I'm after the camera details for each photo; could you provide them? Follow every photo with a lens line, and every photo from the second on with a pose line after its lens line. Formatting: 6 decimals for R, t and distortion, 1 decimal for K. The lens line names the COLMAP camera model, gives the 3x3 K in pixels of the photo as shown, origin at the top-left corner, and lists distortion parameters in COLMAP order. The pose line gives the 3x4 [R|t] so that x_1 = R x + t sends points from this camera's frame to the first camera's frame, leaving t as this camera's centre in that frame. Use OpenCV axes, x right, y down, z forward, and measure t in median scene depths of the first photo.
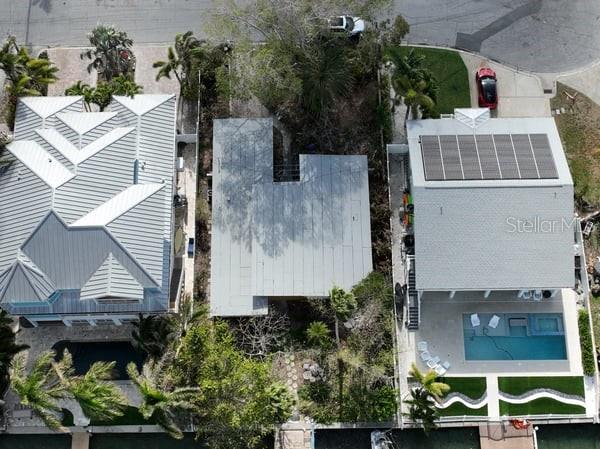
lens RADIAL K [[958.0, 0, 300.0], [0, 958.0, 224.5], [0, 0, 1]] dist [-0.002337, -0.018248]
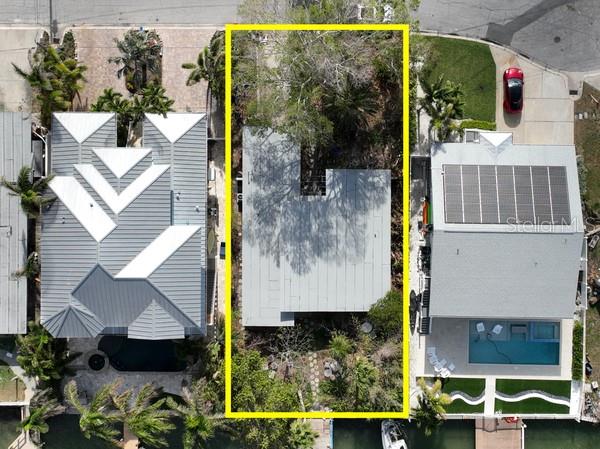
lens RADIAL K [[958.0, 0, 300.0], [0, 958.0, 224.5], [0, 0, 1]] dist [-0.002337, -0.018248]
pose [[0.999773, 0.021304, -0.000126, -0.028639], [-0.019761, 0.929559, 0.368143, -0.416089], [0.007959, -0.368057, 0.929769, 0.010667]]
